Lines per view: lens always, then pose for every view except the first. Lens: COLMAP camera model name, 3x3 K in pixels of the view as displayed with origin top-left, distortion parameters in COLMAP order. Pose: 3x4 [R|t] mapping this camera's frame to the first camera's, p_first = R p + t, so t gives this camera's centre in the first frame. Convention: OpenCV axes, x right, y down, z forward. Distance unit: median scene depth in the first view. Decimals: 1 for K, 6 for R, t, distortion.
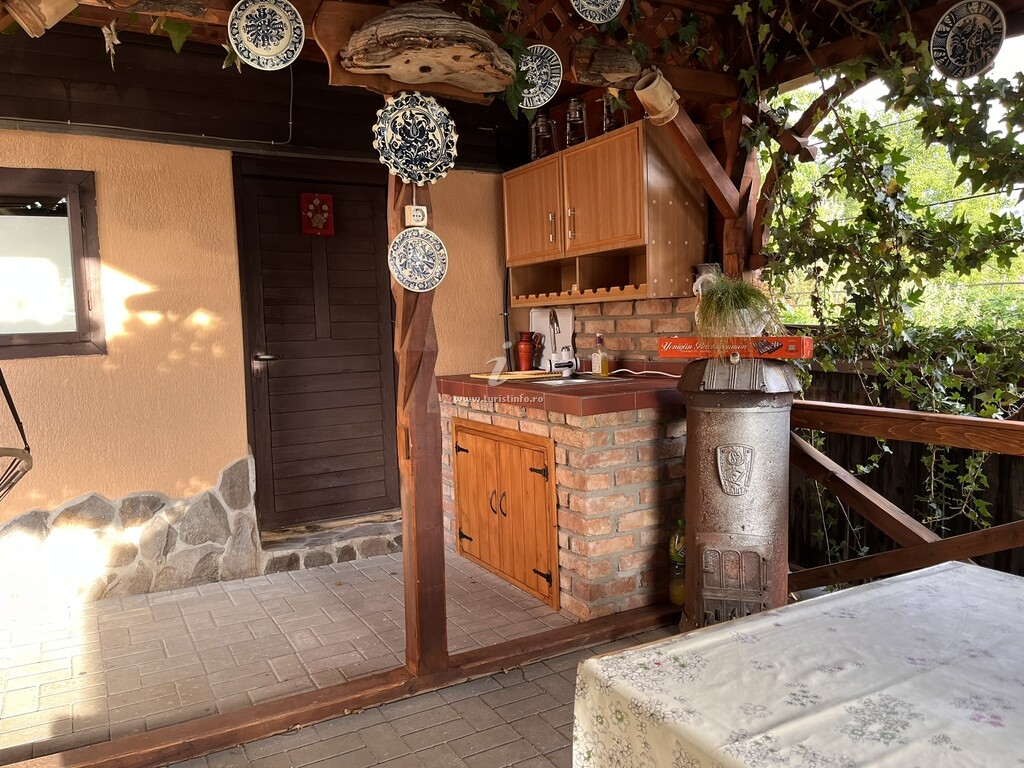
lens RADIAL K [[777.4, 0, 513.6], [0, 777.4, 382.1], [0, 0, 1]] dist [0.059855, 0.002975]
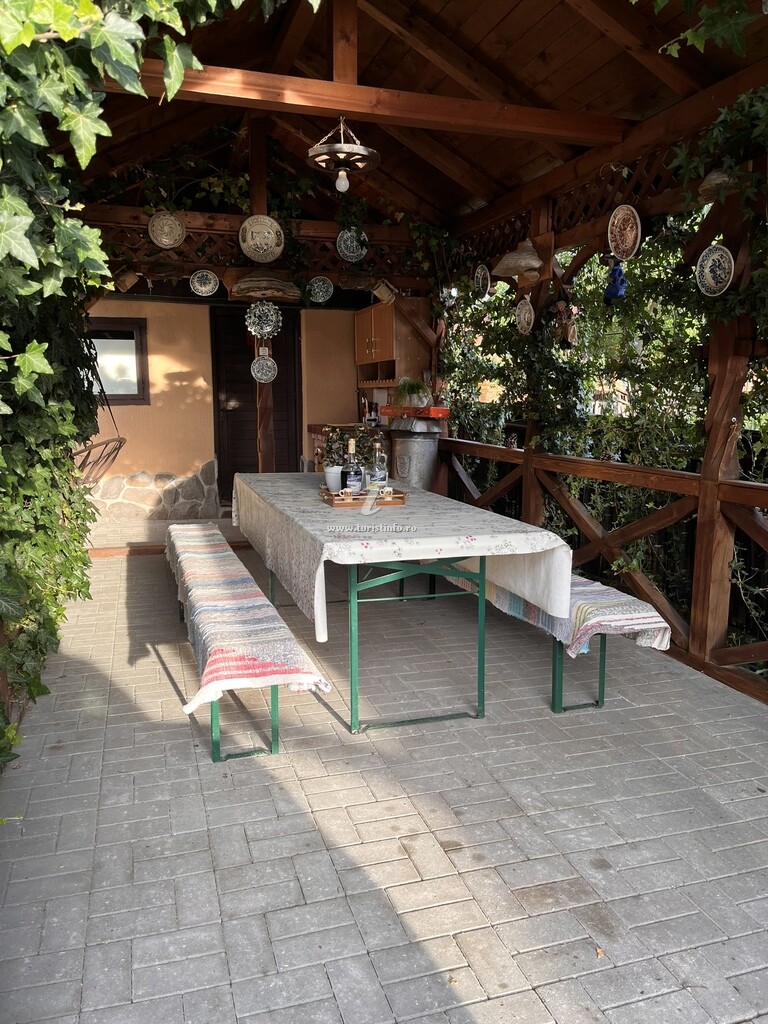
lens RADIAL K [[777.4, 0, 384.7], [0, 777.4, 513.4], [0, 0, 1]] dist [0.059855, 0.002975]
pose [[0.977818, 0.062890, -0.199792, 0.619770], [-0.046914, 0.995384, 0.083721, 0.056257], [0.204135, -0.072491, 0.976255, -1.087230]]
